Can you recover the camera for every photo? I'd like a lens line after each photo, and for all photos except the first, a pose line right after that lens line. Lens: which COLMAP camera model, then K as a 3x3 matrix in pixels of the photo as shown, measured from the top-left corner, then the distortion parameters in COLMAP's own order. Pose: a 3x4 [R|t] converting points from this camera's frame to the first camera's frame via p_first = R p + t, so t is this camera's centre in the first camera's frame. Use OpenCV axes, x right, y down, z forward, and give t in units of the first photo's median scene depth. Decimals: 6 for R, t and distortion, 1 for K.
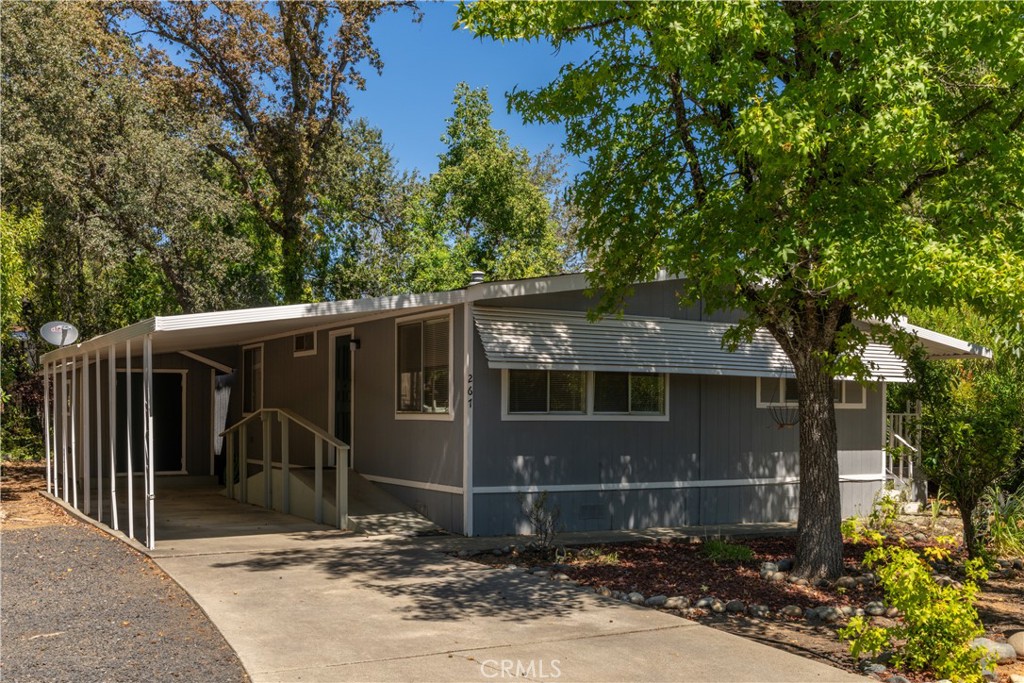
lens RADIAL K [[1072.9, 0, 514.2], [0, 1072.9, 413.6], [0, 0, 1]] dist [0.006214, 0.000000]
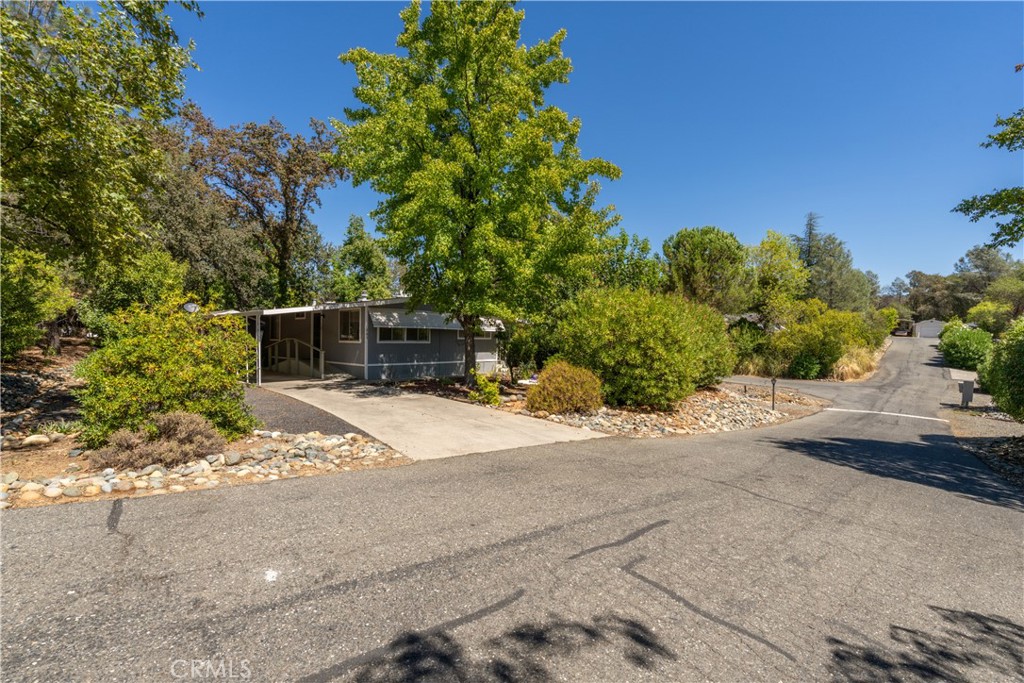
lens RADIAL K [[449.1, 0, 511.3], [0, 449.1, 338.5], [0, 0, 1]] dist [-0.006914, 0.000975]
pose [[0.950625, 0.005732, 0.310288, -0.044398], [-0.006744, 0.999975, 0.002187, -0.012603], [-0.310268, -0.004171, 0.950640, -0.378815]]
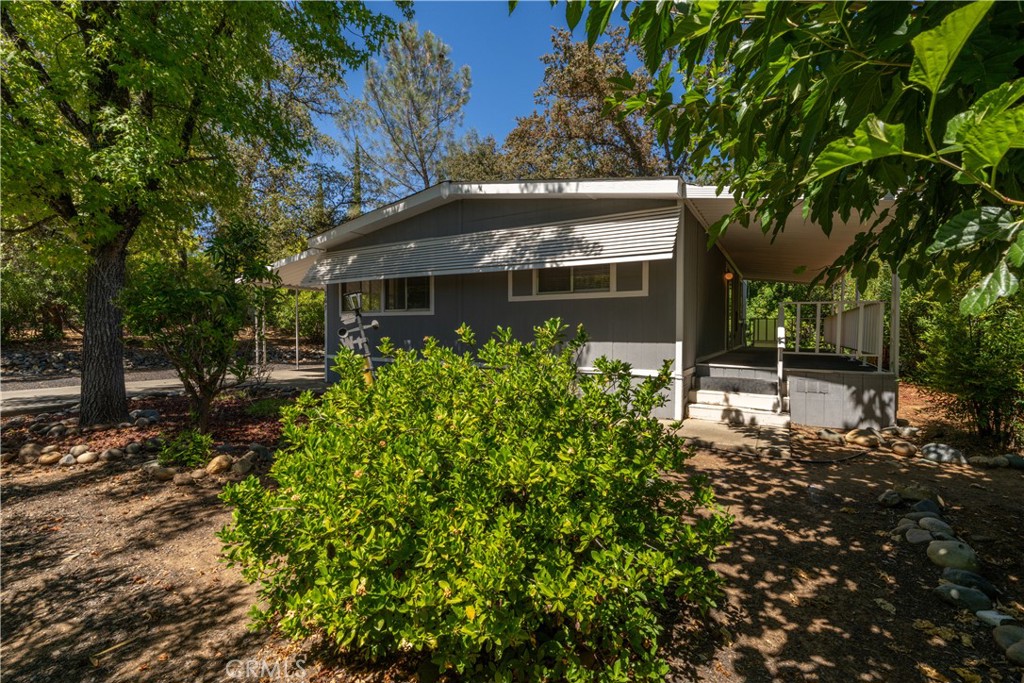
lens RADIAL K [[449.1, 0, 512.4], [0, 449.1, 340.8], [0, 0, 1]] dist [-0.006914, 0.000975]
pose [[0.486777, 0.013035, -0.873429, 0.721166], [-0.002951, 0.999907, 0.013277, 0.033826], [0.873521, -0.003886, 0.486771, 0.860934]]
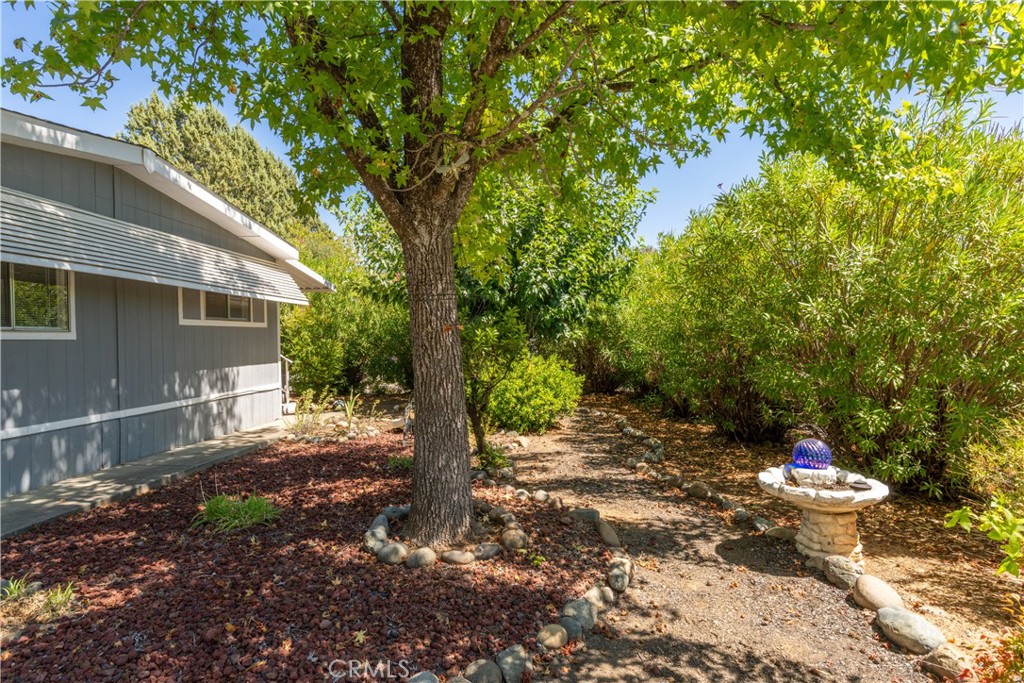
lens RADIAL K [[534.5, 0, 507.6], [0, 534.5, 342.5], [0, 0, 1]] dist [-0.007964, -0.000416]
pose [[0.567192, -0.022535, 0.823277, 0.003768], [0.022845, 0.999671, 0.011625, 0.012749], [-0.823269, 0.012214, 0.567521, 0.554732]]
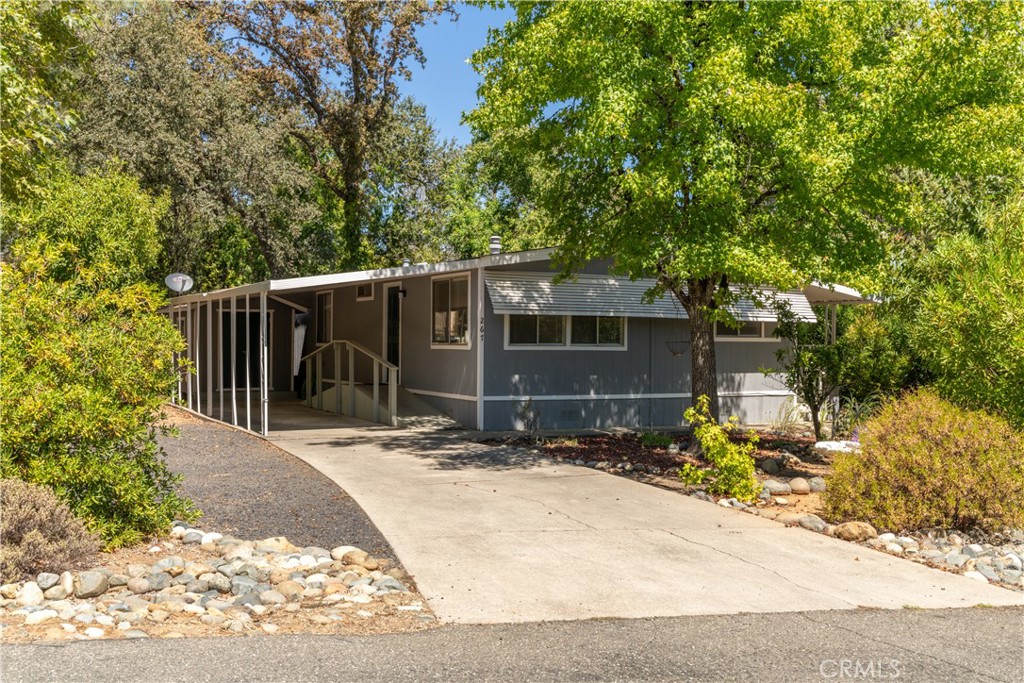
lens RADIAL K [[1010.8, 0, 508.9], [0, 1010.8, 341.5], [0, 0, 1]] dist [0.006190, 0.000000]
pose [[0.999081, 0.003149, -0.042737, 0.050641], [-0.003183, 0.999995, -0.000724, -0.003624], [0.042734, 0.000859, 0.999086, -0.333480]]
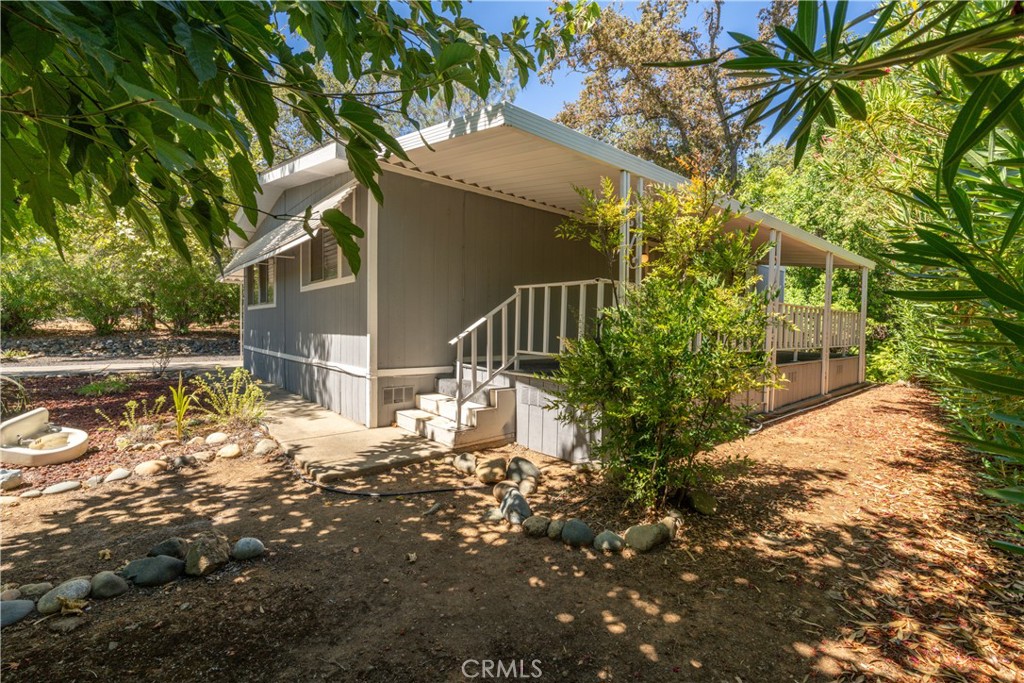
lens RADIAL K [[449.1, 0, 511.0], [0, 449.1, 340.5], [0, 0, 1]] dist [-0.006914, 0.000975]
pose [[0.182781, 0.024388, -0.982851, 0.805309], [-0.018294, 0.999604, 0.021402, 0.035025], [0.982983, 0.014068, 0.183155, 1.268005]]
